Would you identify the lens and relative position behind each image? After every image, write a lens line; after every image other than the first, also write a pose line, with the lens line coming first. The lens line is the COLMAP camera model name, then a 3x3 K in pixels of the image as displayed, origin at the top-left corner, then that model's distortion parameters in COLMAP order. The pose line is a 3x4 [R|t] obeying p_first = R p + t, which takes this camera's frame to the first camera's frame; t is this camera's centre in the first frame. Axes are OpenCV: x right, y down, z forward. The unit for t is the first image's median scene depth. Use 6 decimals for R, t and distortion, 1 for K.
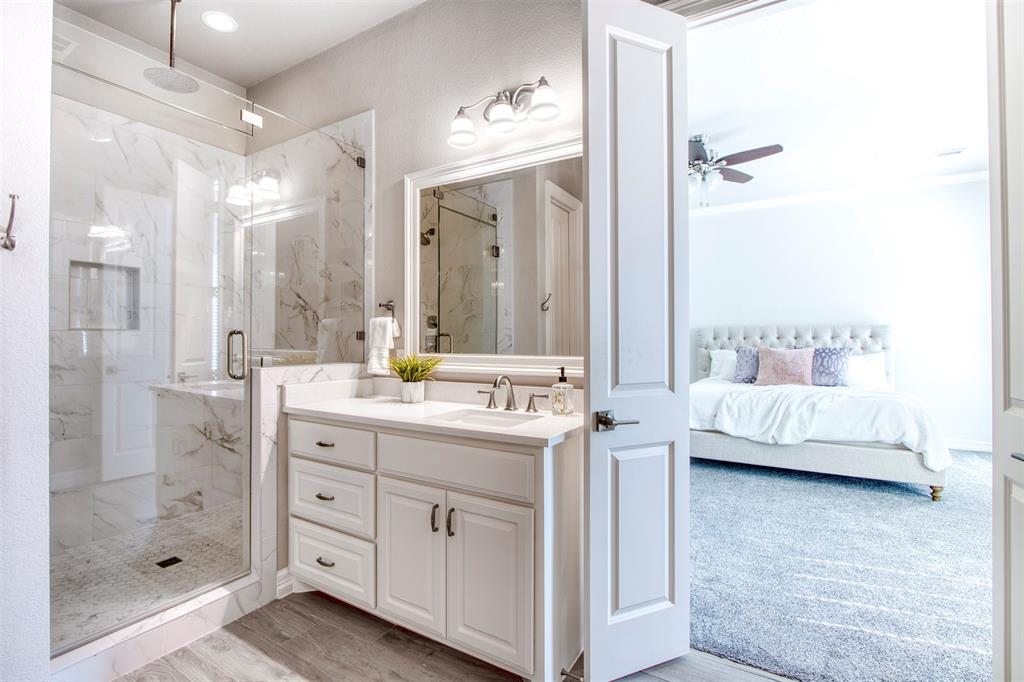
lens RADIAL K [[478.0, 0, 510.4], [0, 478.0, 339.5], [0, 0, 1]] dist [-0.004333, -0.001838]
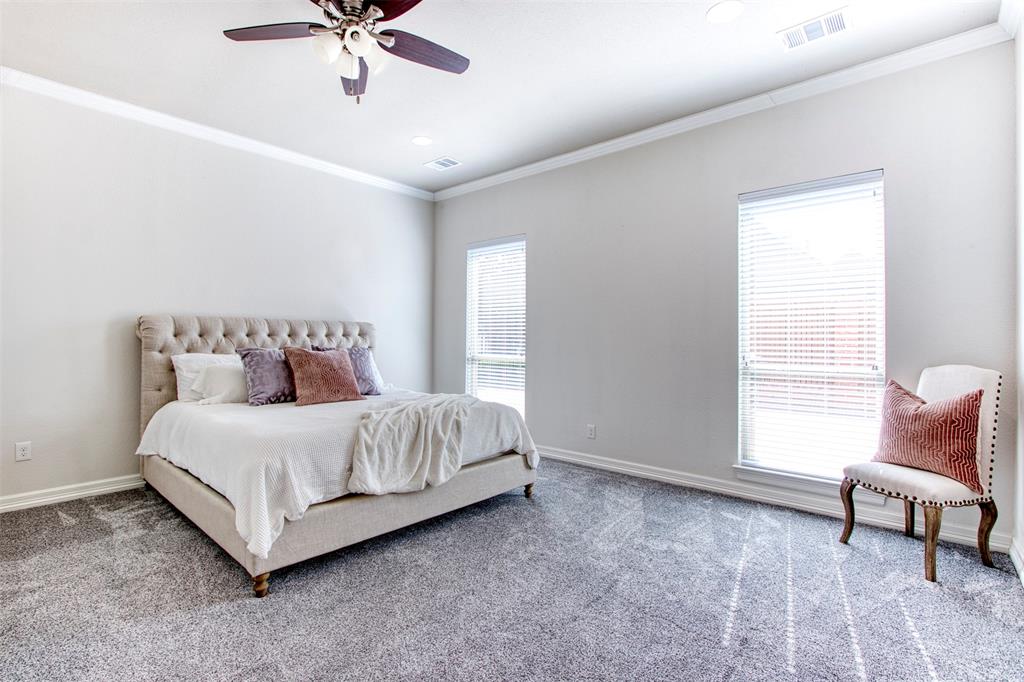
lens RADIAL K [[478.0, 0, 513.6], [0, 478.0, 339.4], [0, 0, 1]] dist [-0.004333, -0.001838]
pose [[0.221423, 0.002451, 0.975175, -0.091294], [-0.007481, 0.999972, -0.000815, 0.001658], [-0.975149, -0.007115, 0.221435, 0.679729]]
